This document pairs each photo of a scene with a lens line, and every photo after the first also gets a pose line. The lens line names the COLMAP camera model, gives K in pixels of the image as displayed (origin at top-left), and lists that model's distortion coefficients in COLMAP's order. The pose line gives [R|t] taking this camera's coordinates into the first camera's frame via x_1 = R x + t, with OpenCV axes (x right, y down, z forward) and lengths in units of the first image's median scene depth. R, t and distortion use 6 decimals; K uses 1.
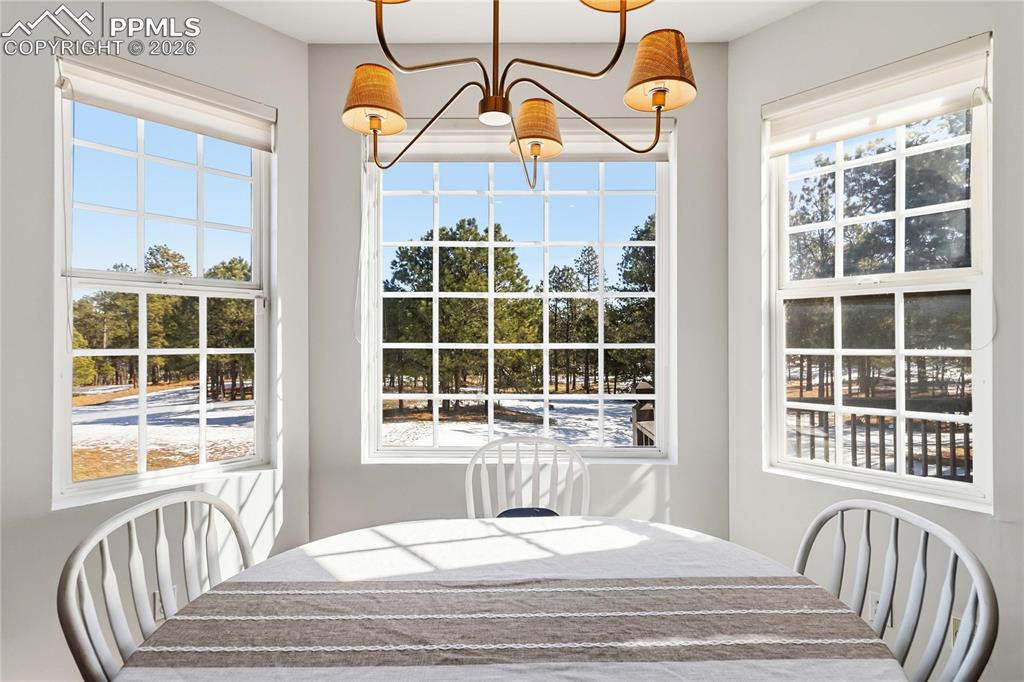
lens RADIAL K [[478.3, 0, 517.9], [0, 478.3, 344.7], [0, 0, 1]] dist [0.005795, 0.000863]
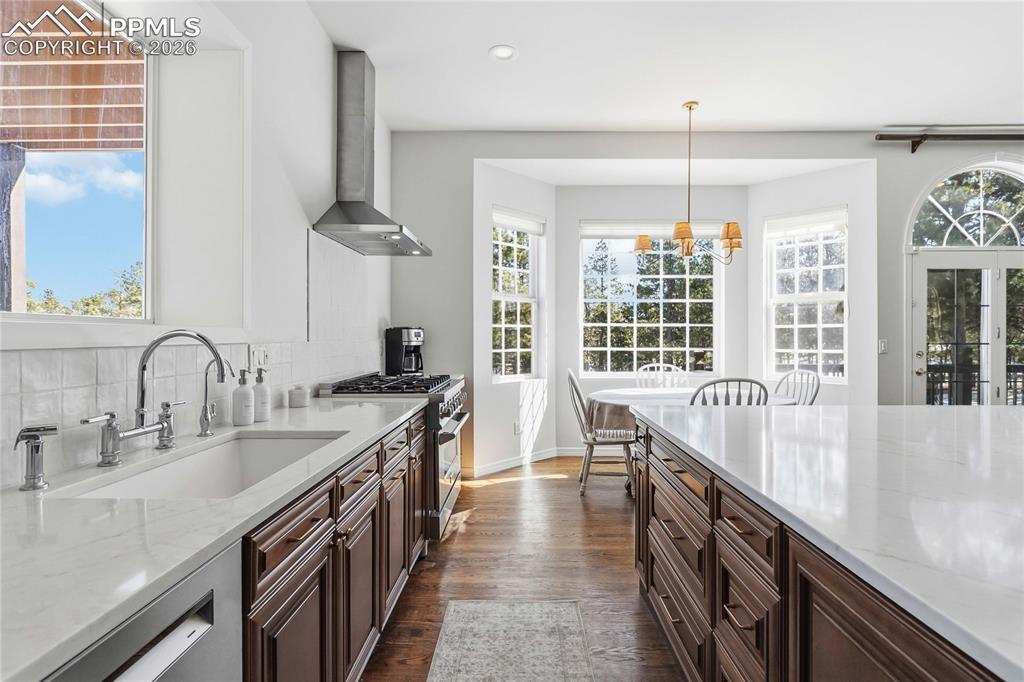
lens RADIAL K [[494.1, 0, 516.7], [0, 494.1, 336.2], [0, 0, 1]] dist [-0.008899, -0.000414]
pose [[0.999981, -0.002399, 0.005592, -0.668047], [0.002444, 0.999965, -0.007961, 0.077061], [-0.005572, 0.007974, 0.999953, -1.313549]]
